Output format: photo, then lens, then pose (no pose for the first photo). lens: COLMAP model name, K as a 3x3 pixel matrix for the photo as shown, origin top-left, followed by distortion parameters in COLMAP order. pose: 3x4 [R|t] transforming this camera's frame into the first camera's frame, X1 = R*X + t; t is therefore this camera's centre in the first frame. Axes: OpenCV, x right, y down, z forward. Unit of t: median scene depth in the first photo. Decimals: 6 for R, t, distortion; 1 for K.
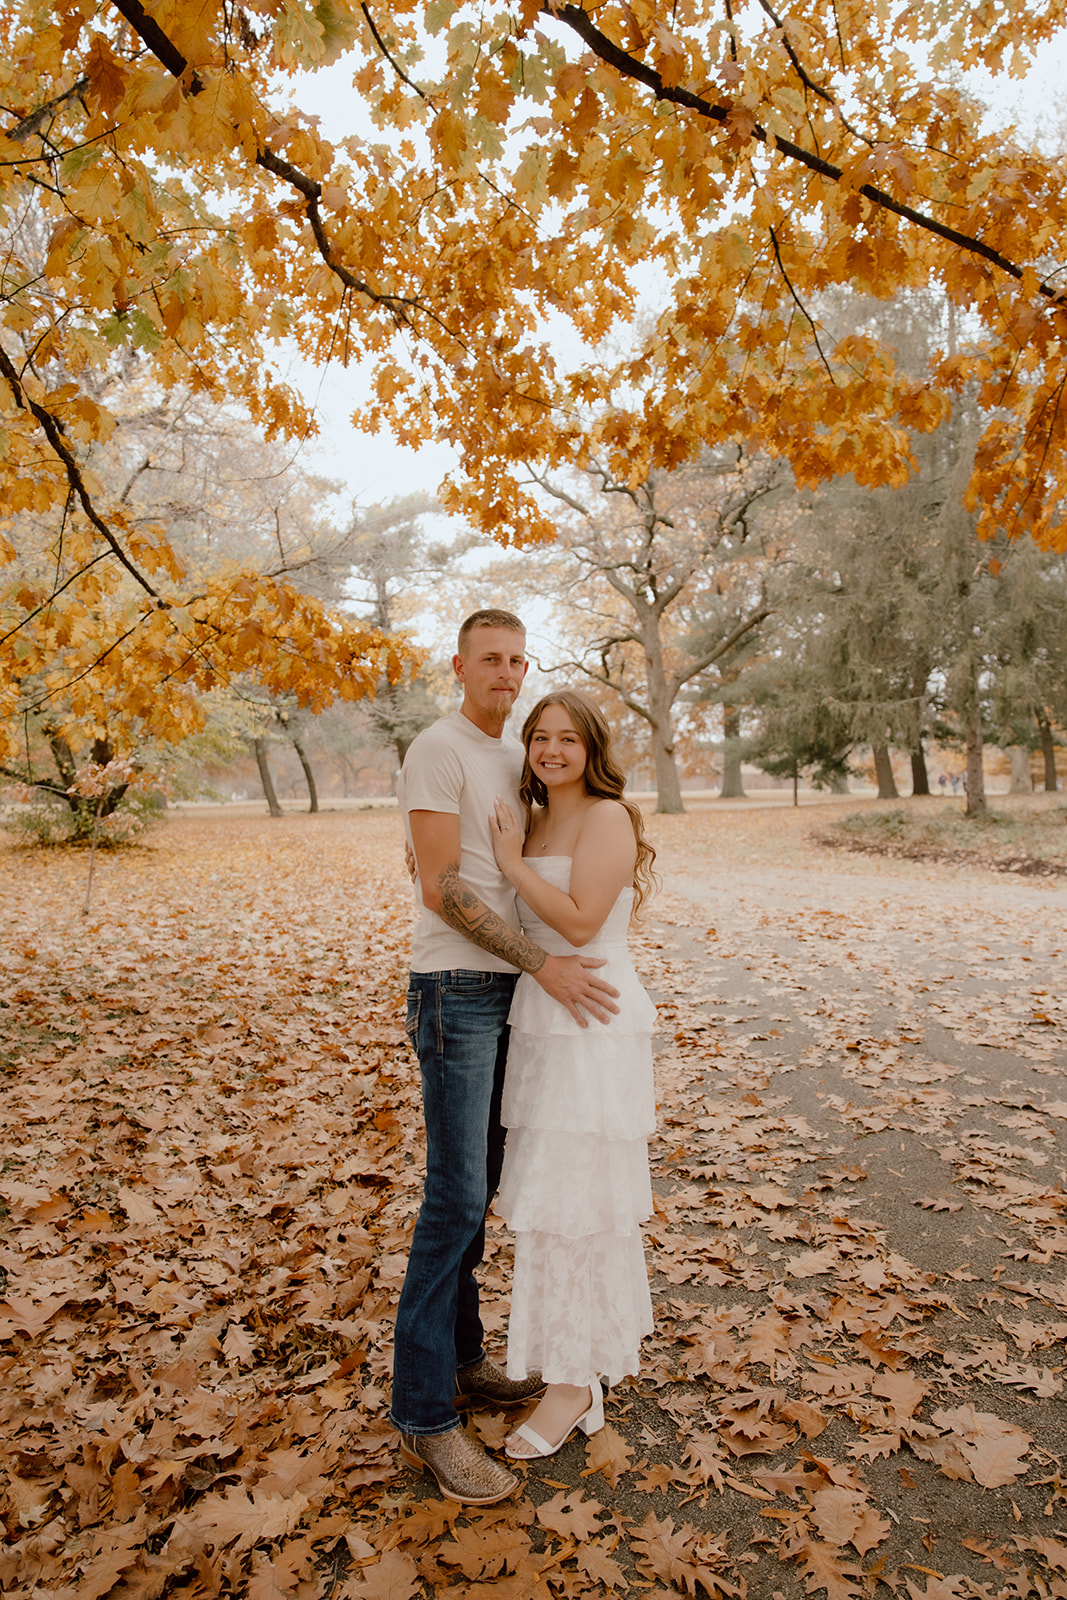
lens RADIAL K [[869.2, 0, 533.5], [0, 869.2, 800.0], [0, 0, 1]] dist [0.001670, 0.000515]
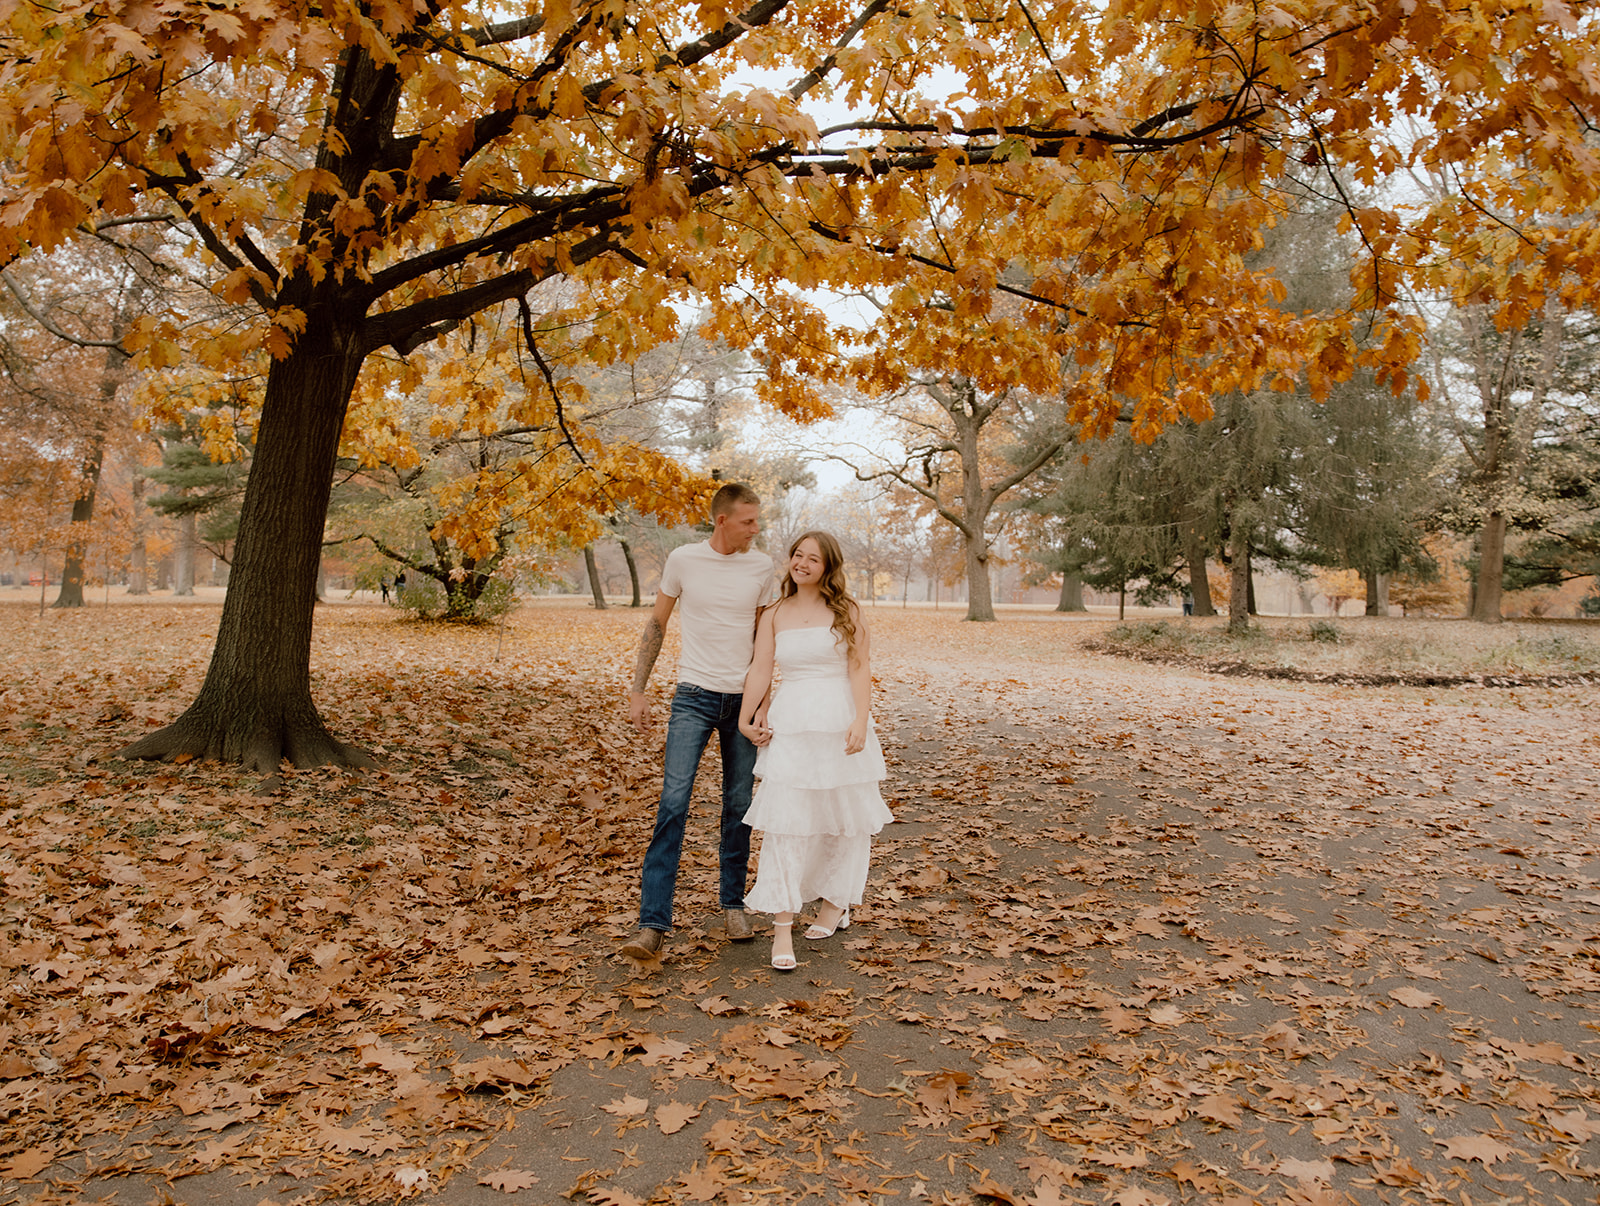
lens RADIAL K [[1041.7, 0, 800.0], [0, 1041.7, 603.0], [0, 0, 1]] dist [0.037679, -0.000079]
pose [[0.996245, 0.041645, -0.075911, 0.153573], [-0.042081, 0.999106, -0.004162, 0.032651], [0.075670, 0.007341, 0.997106, -0.989672]]
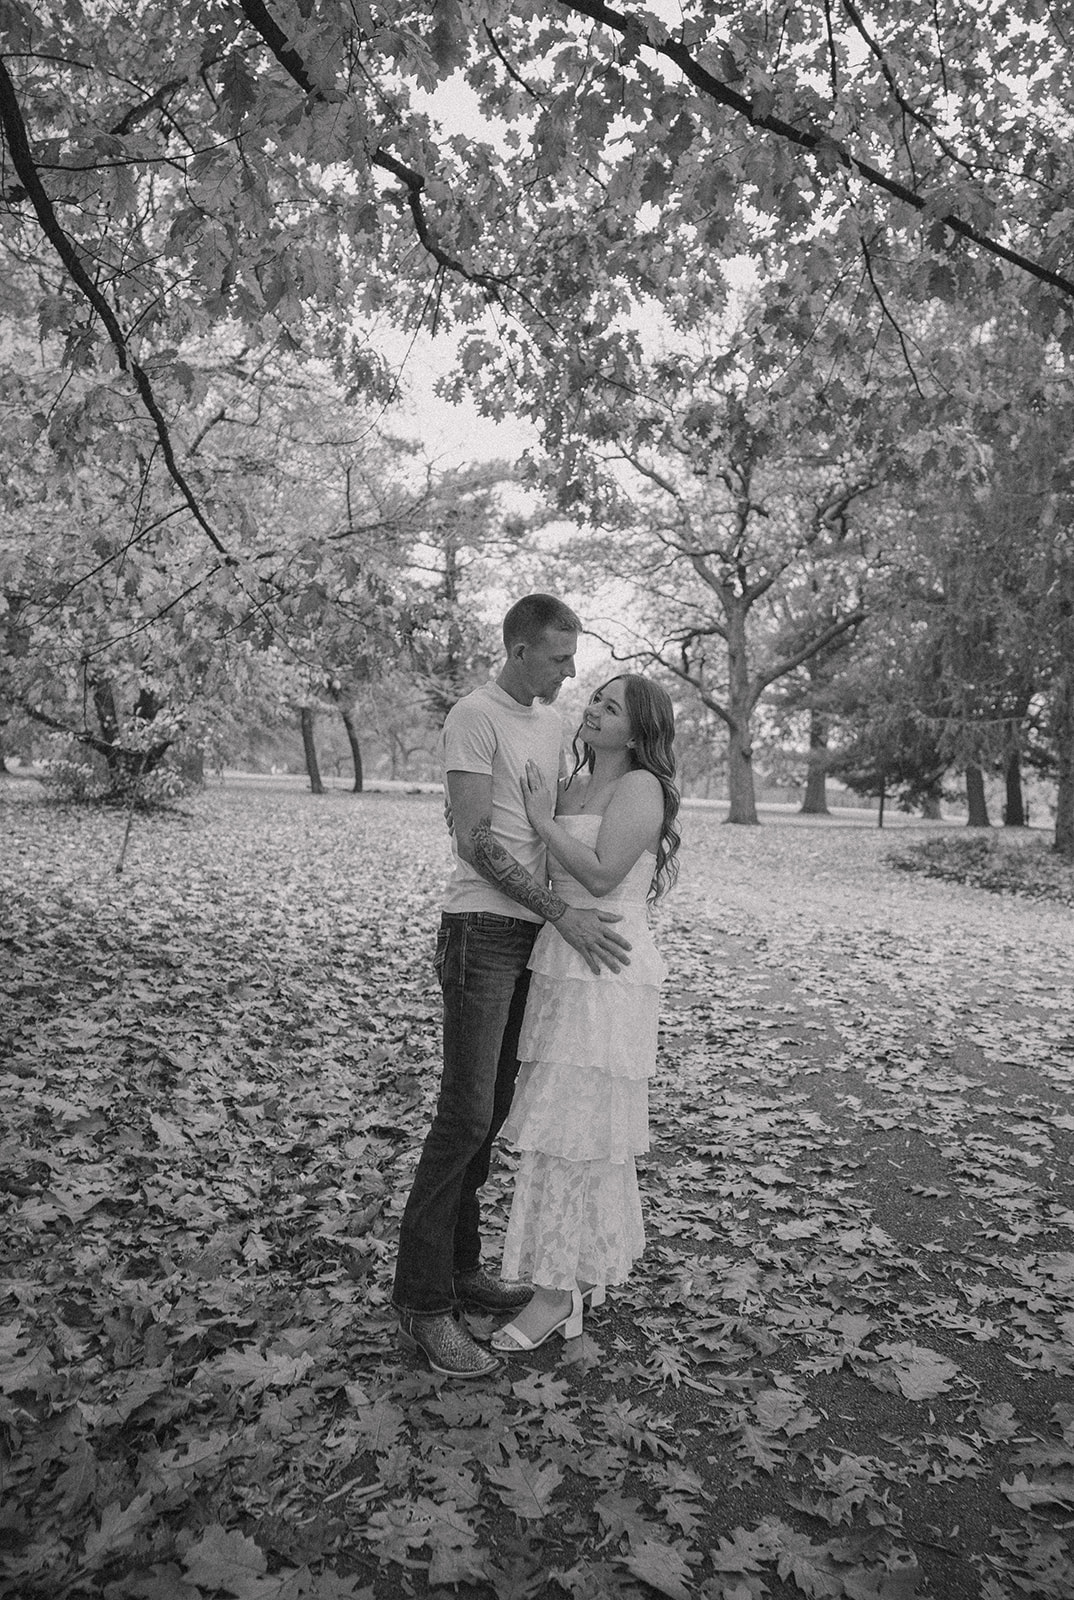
lens RADIAL K [[962.3, 0, 582.5], [0, 962.3, 777.0], [0, 0, 1]] dist [-0.071540, 0.039861]
pose [[0.996605, 0.080163, -0.018782, 0.016424], [-0.080592, 0.996473, -0.023366, 0.014108], [0.016842, 0.024800, 0.999551, -0.074612]]
